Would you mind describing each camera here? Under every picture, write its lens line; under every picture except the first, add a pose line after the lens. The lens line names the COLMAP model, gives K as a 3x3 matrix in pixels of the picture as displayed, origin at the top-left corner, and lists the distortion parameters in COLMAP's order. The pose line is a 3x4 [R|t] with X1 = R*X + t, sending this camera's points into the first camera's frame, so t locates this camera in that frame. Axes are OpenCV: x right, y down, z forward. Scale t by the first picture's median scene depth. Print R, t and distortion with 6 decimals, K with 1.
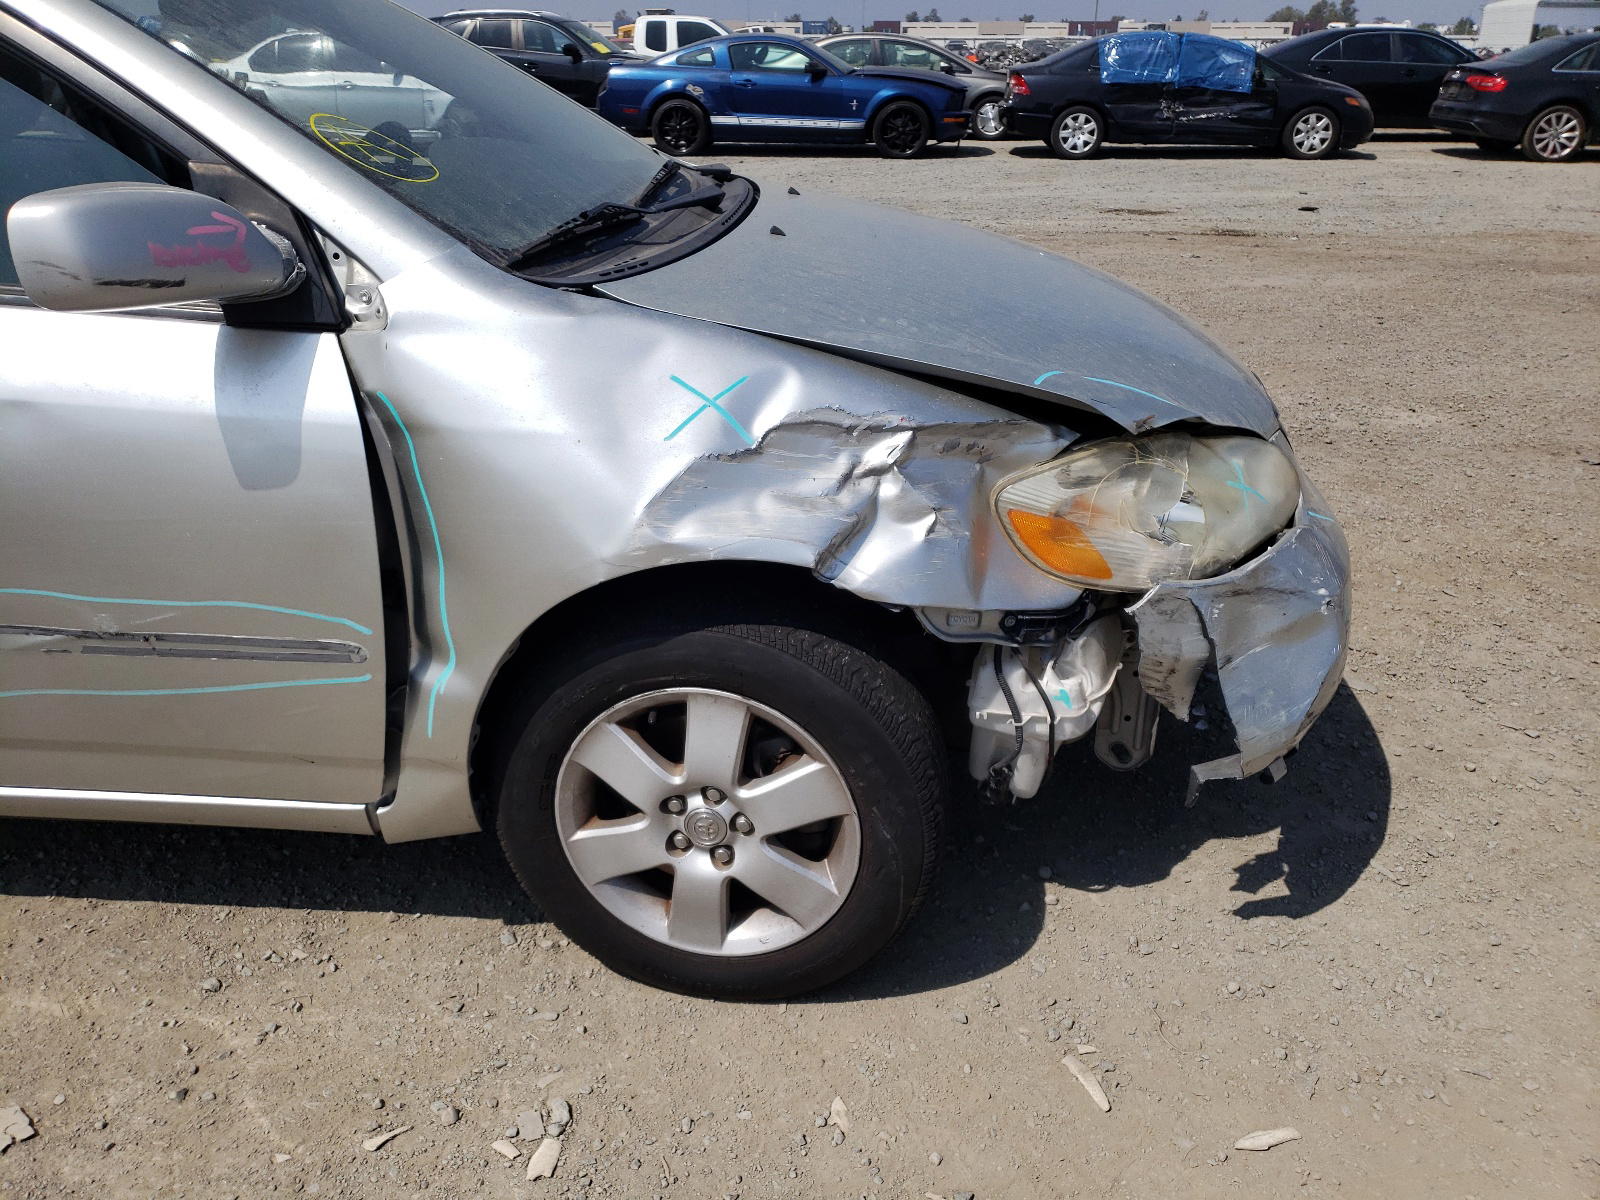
lens RADIAL K [[1211.1, 0, 737.8], [0, 1211.1, 599.8], [0, 0, 1]] dist [-0.000788, -0.001158]
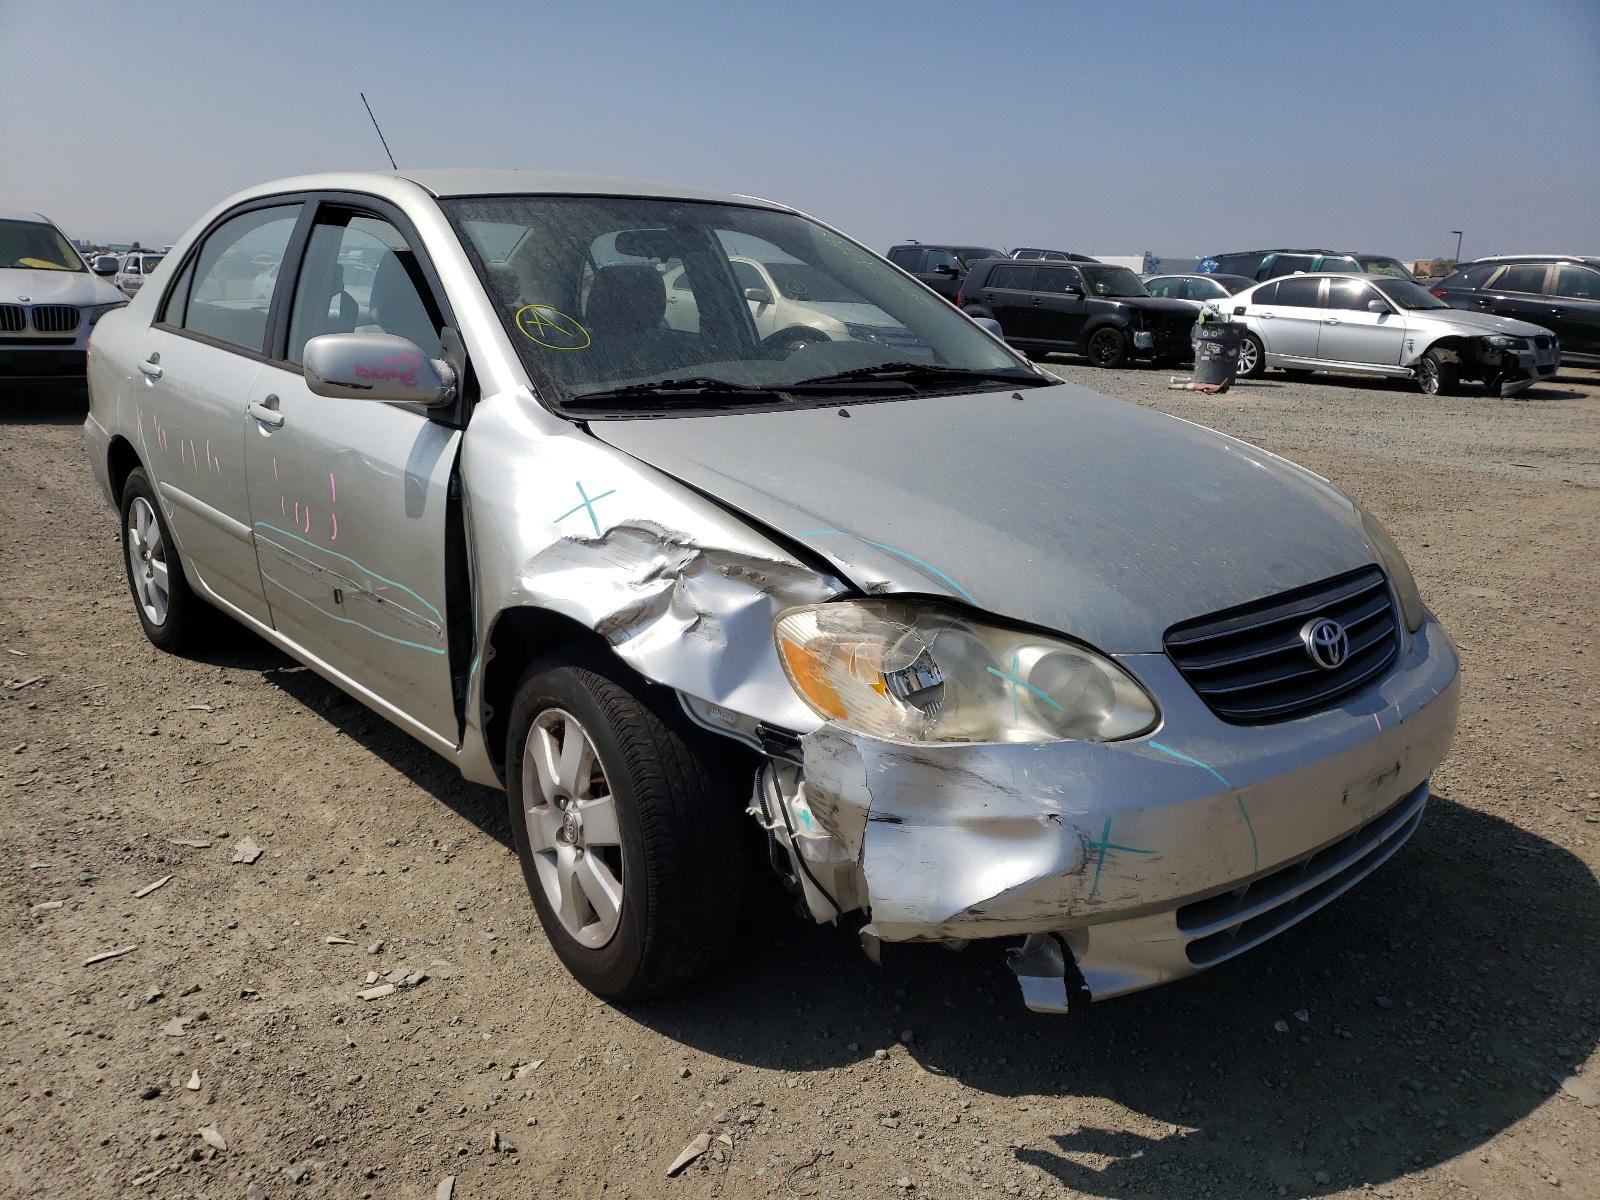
lens RADIAL K [[1220.1, 0, 800.0], [0, 1220.1, 600.0], [0, 0, 1]] dist [-0.013355, -0.005285]
pose [[0.717208, 0.189442, -0.670615, 0.798735], [-0.304411, 0.950836, -0.056958, -0.036420], [0.626855, 0.244993, 0.739615, 0.099109]]
